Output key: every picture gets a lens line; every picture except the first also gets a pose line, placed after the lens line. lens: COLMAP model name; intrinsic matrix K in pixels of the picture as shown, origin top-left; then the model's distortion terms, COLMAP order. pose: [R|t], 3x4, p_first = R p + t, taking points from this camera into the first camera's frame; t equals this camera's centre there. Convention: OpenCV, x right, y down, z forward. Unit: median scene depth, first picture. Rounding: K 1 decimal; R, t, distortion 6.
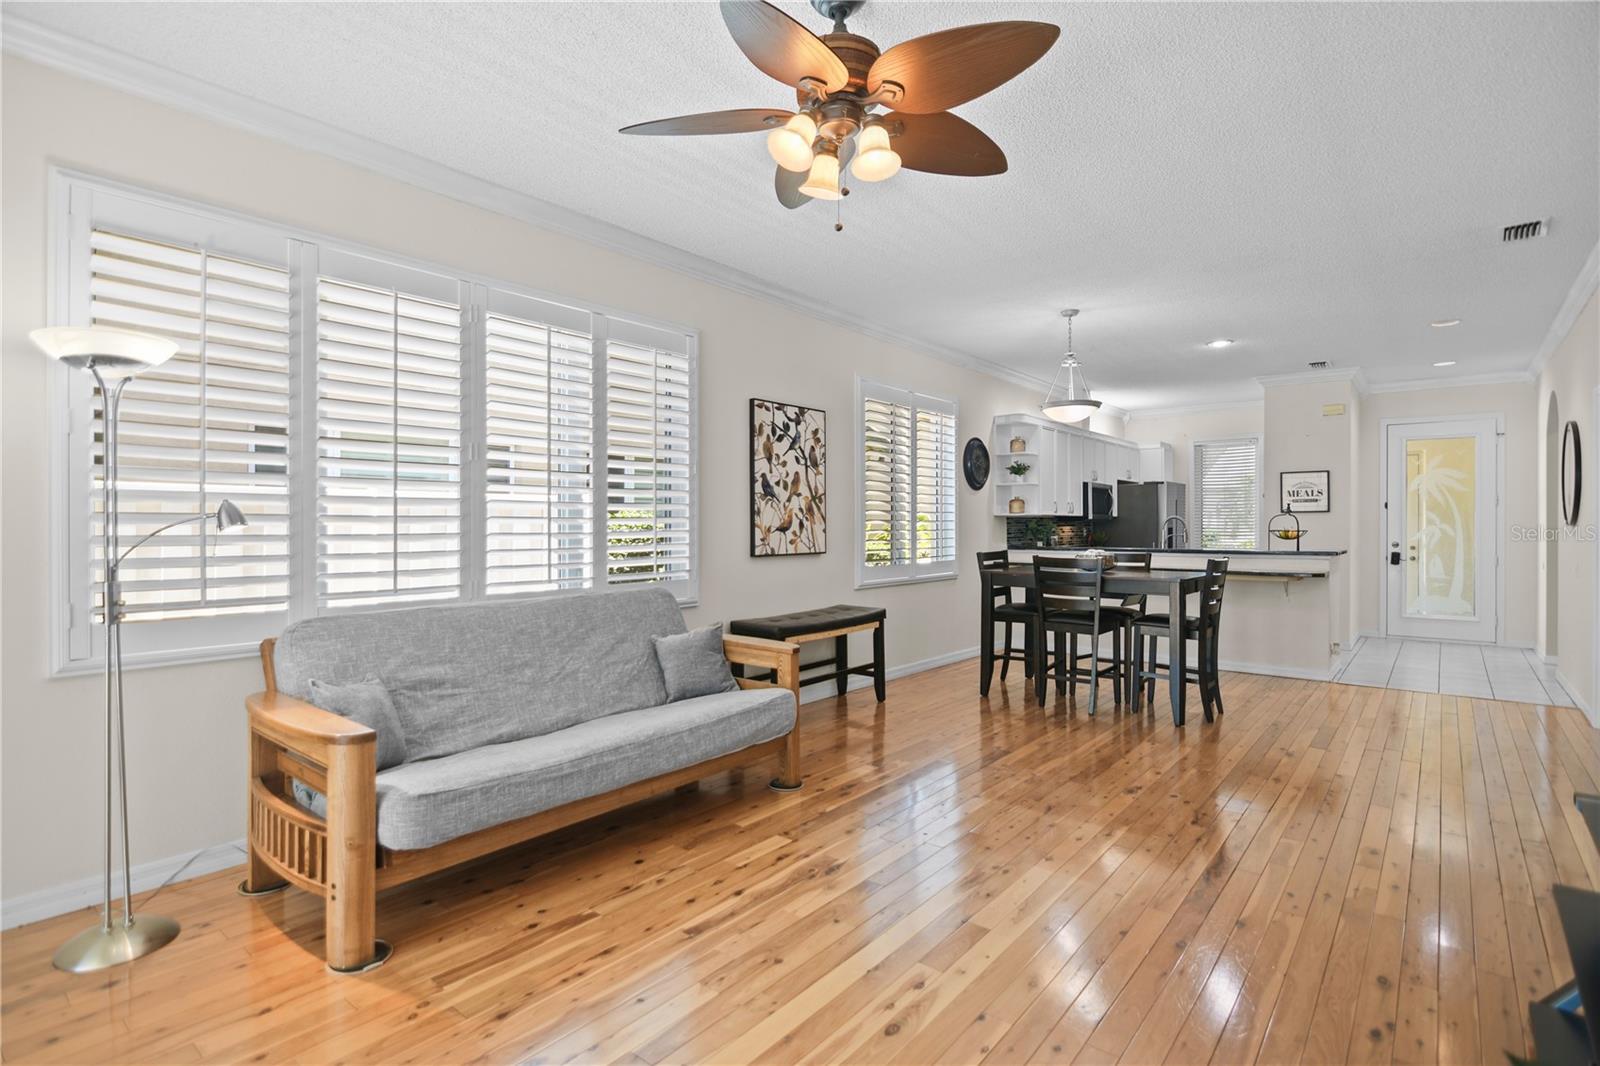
lens RADIAL K [[785.4, 0, 791.4], [0, 785.4, 526.8], [0, 0, 1]] dist [-0.001845, -0.000343]
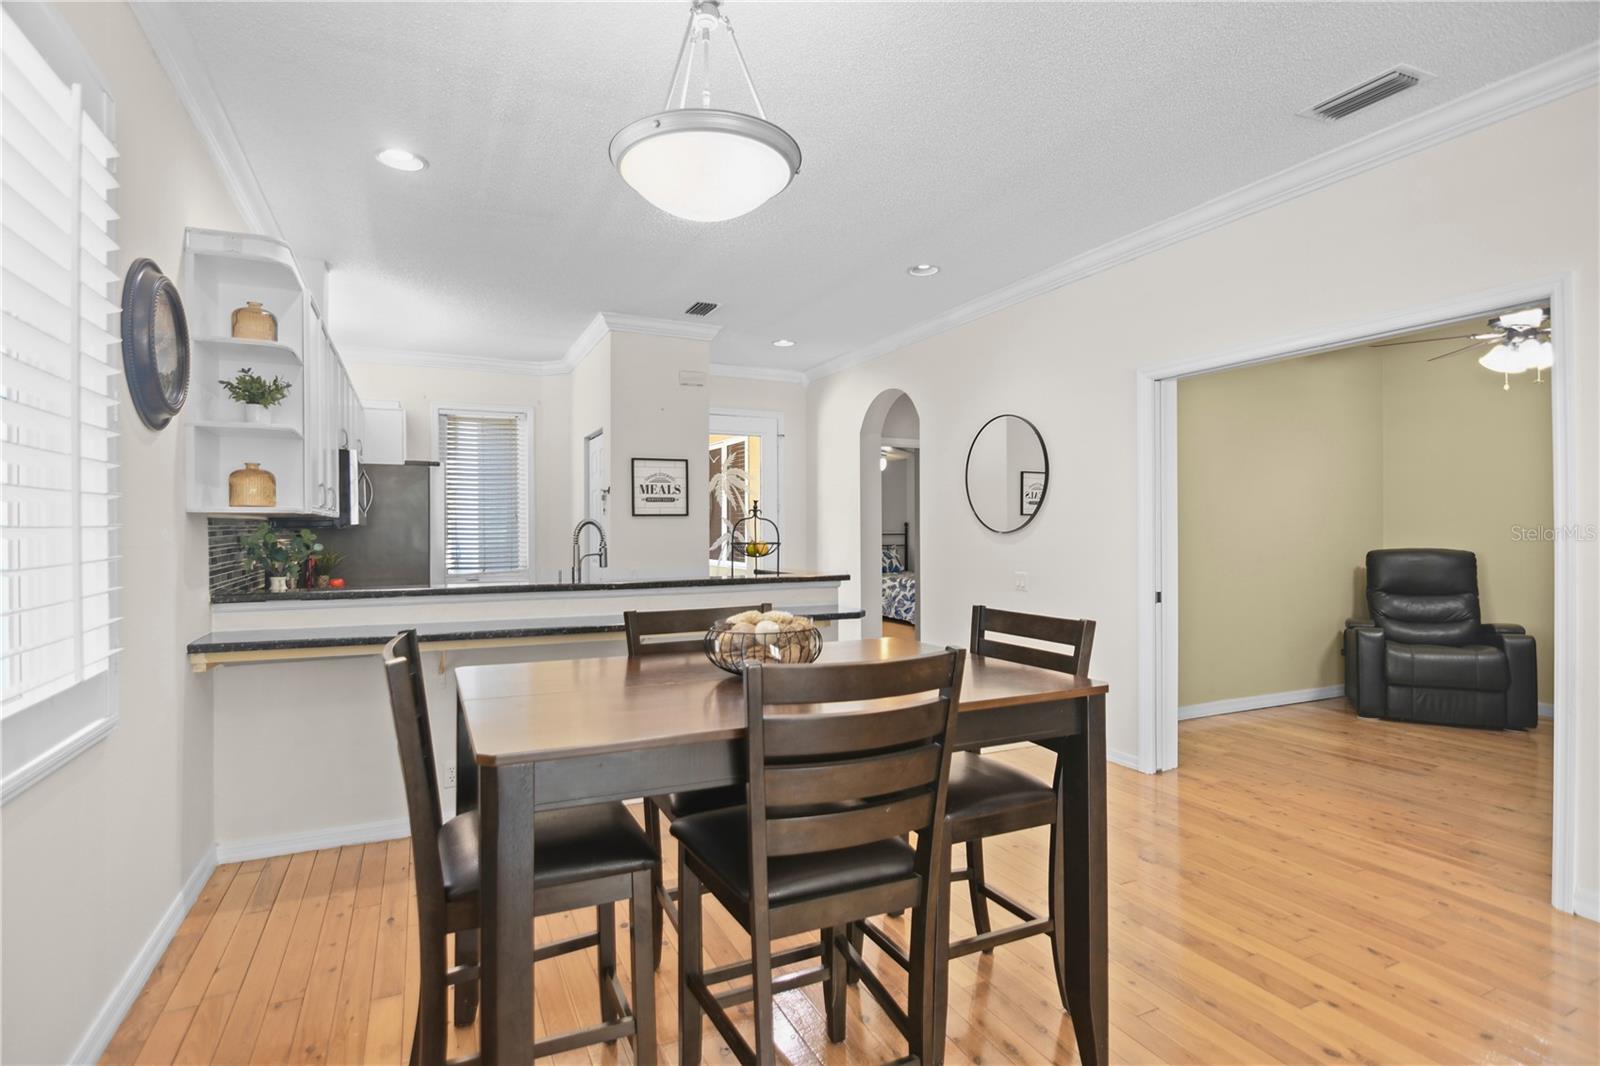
lens RADIAL K [[787.9, 0, 784.7], [0, 787.9, 529.1], [0, 0, 1]] dist [-0.001633, -0.001437]
pose [[0.431409, -0.000574, 0.902156, 0.082298], [0.006674, 0.999974, -0.002555, -0.005661], [-0.902132, 0.007123, 0.431401, 0.873681]]
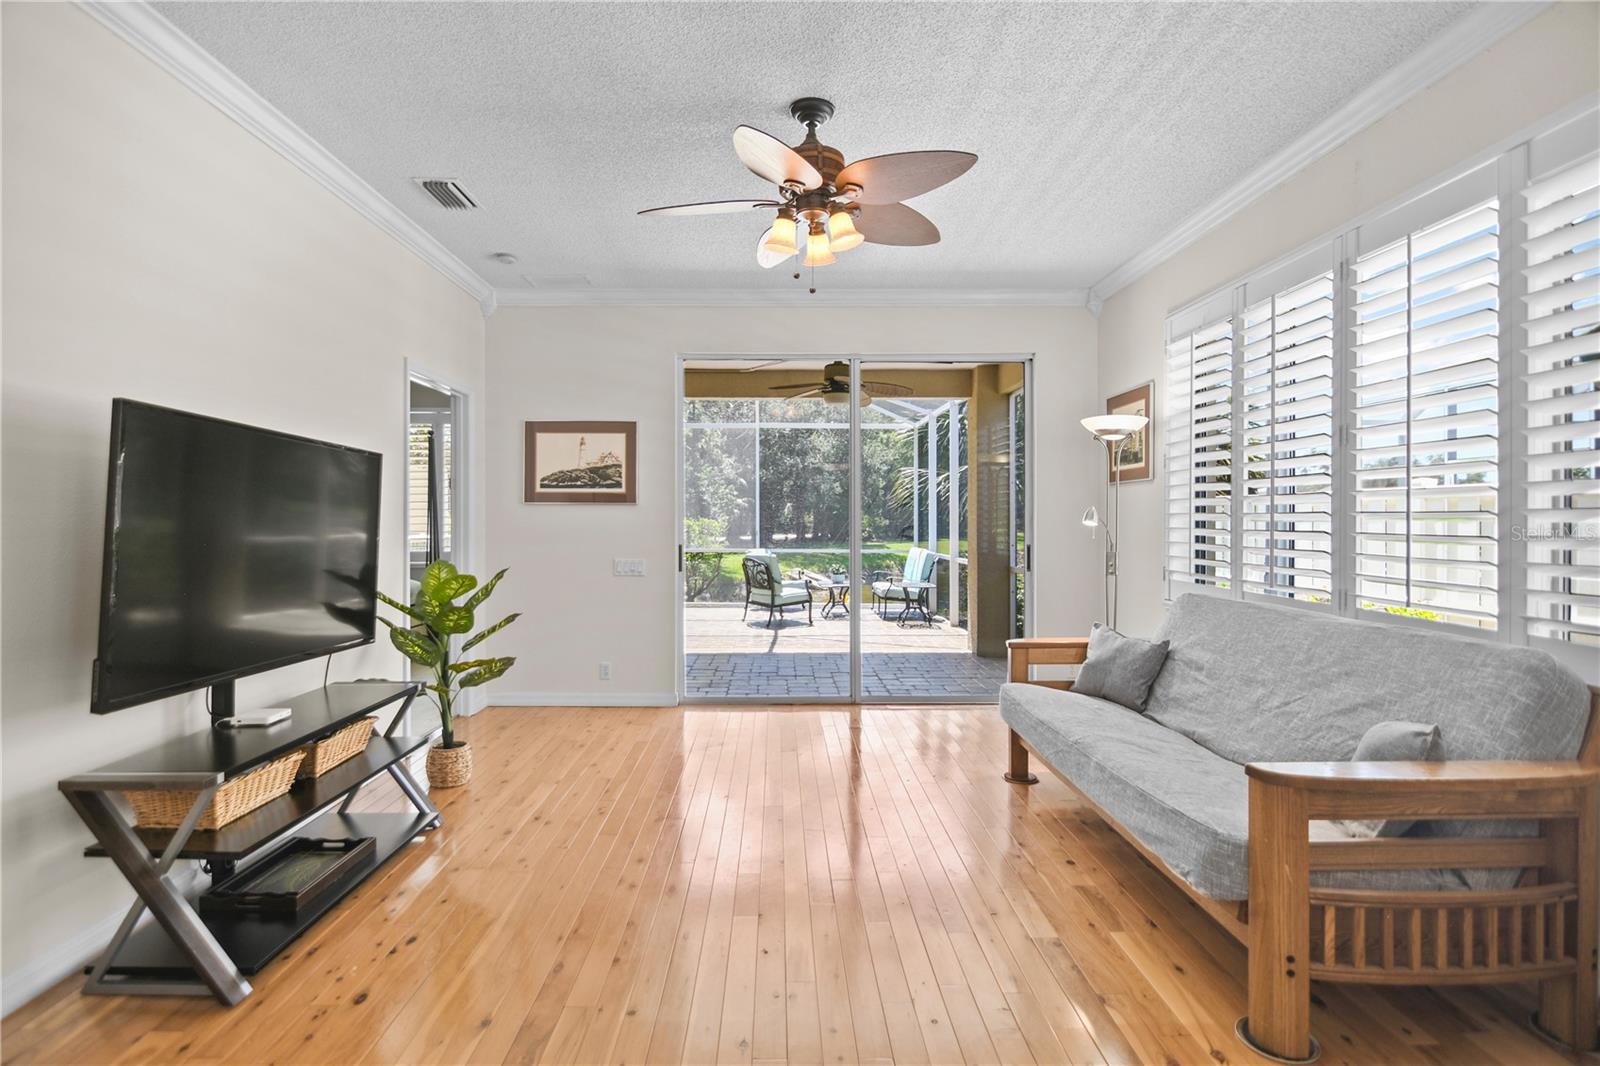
lens RADIAL K [[787.9, 0, 784.7], [0, 787.9, 529.1], [0, 0, 1]] dist [-0.001633, -0.001437]
pose [[-0.763900, 0.008431, -0.645280, 0.387125], [-0.002542, 0.999868, 0.016072, -0.004502], [0.645330, 0.013918, -0.763777, 0.819066]]
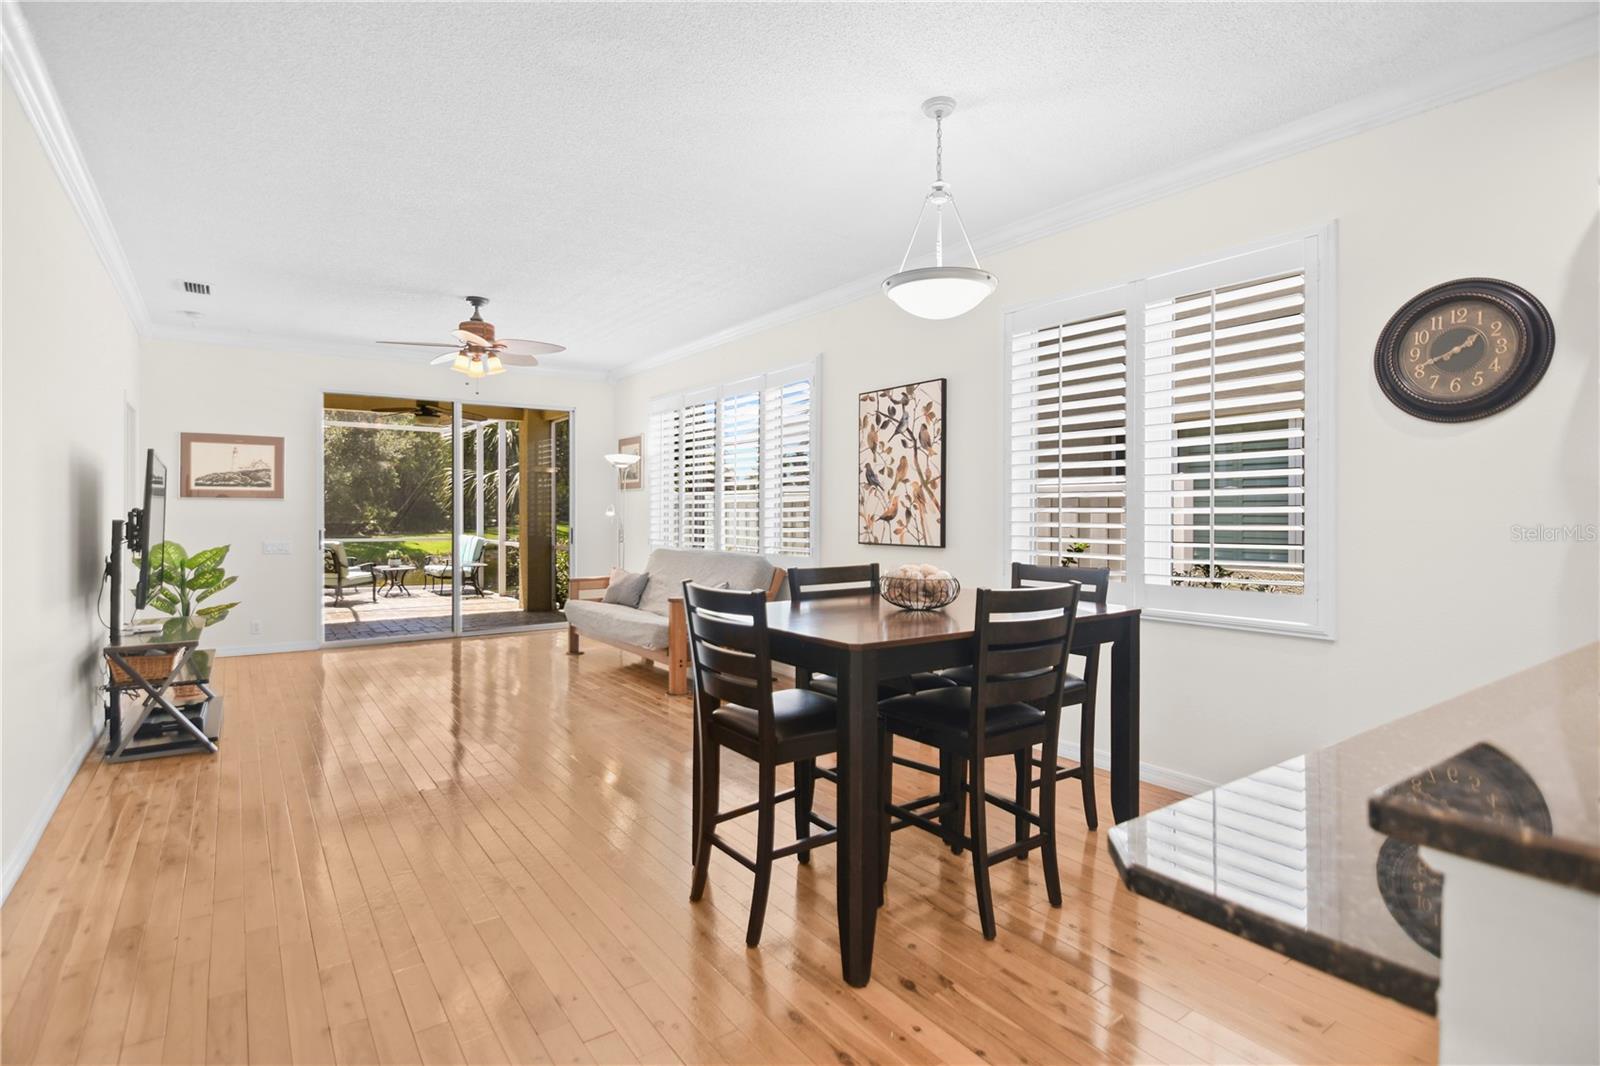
lens RADIAL K [[793.5, 0, 786.0], [0, 793.5, 510.0], [0, 0, 1]] dist [-0.010699, -0.000723]
pose [[-0.264956, -0.002691, -0.964257, 0.926153], [-0.005321, 0.999985, -0.001329, -0.004759], [0.964246, 0.004779, -0.264967, 1.092082]]
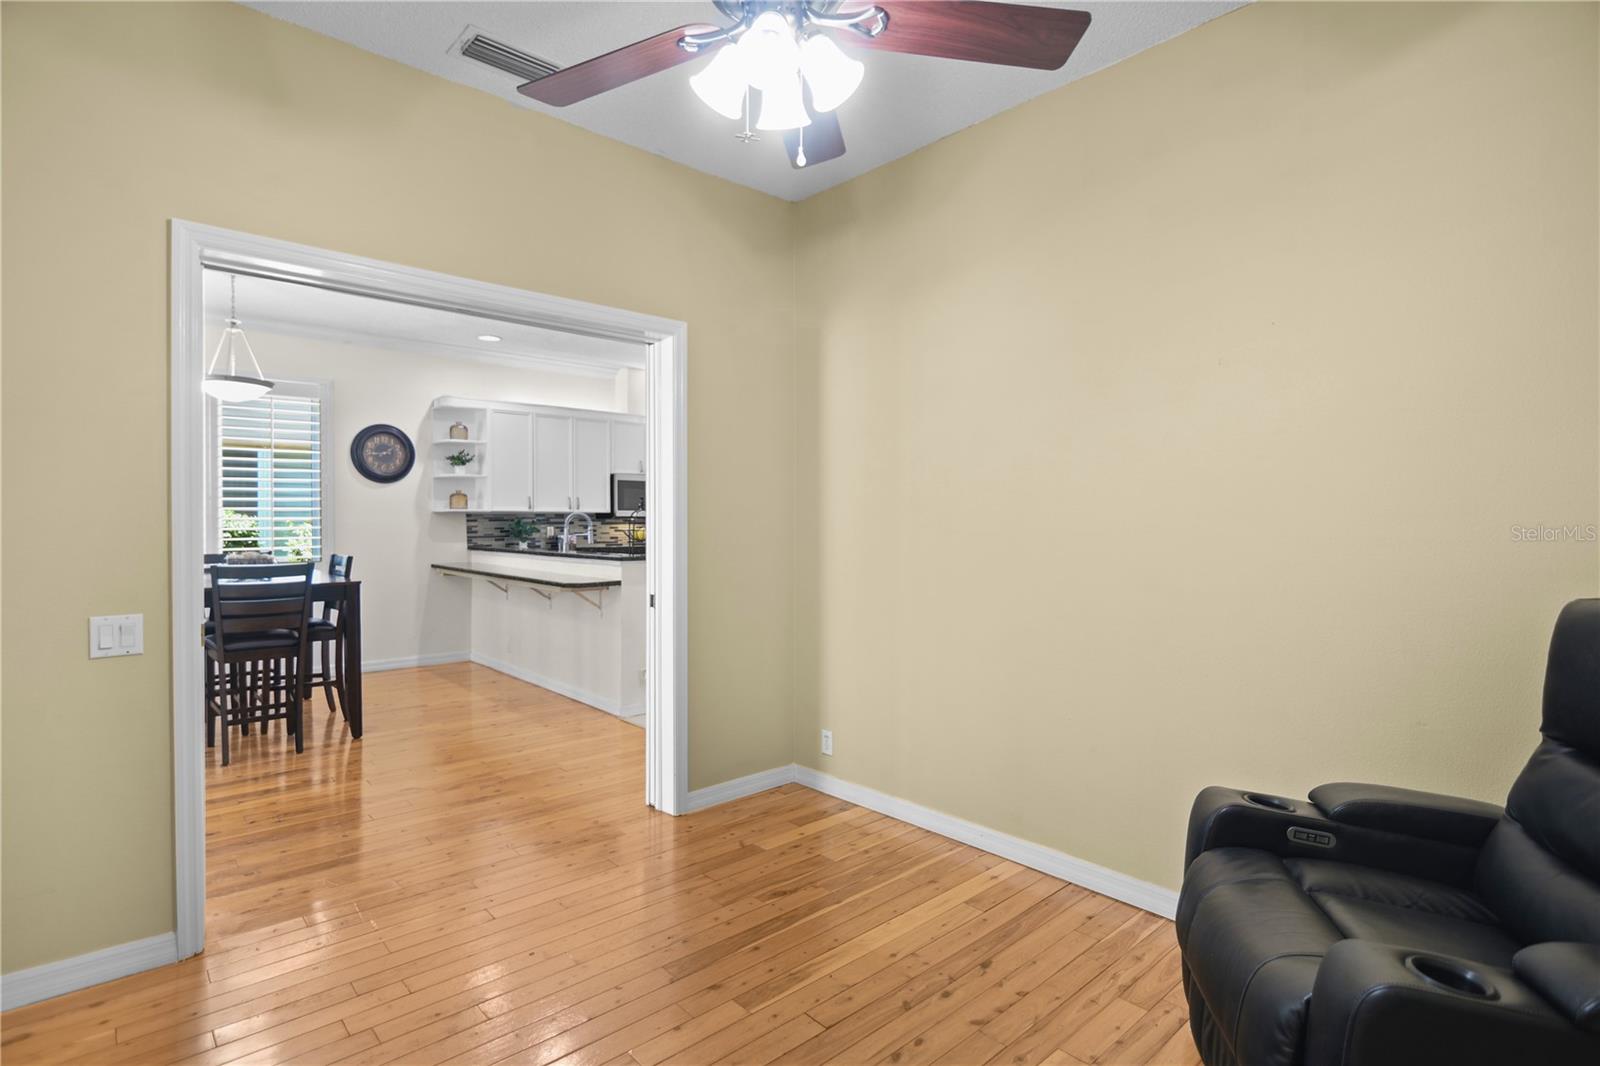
lens RADIAL K [[787.9, 0, 784.7], [0, 787.9, 529.1], [0, 0, 1]] dist [-0.001633, -0.001437]
pose [[0.988155, 0.003570, -0.153415, 1.127269], [-0.002642, 0.999977, 0.006253, -0.002000], [0.153434, -0.005773, 0.988142, 0.261287]]
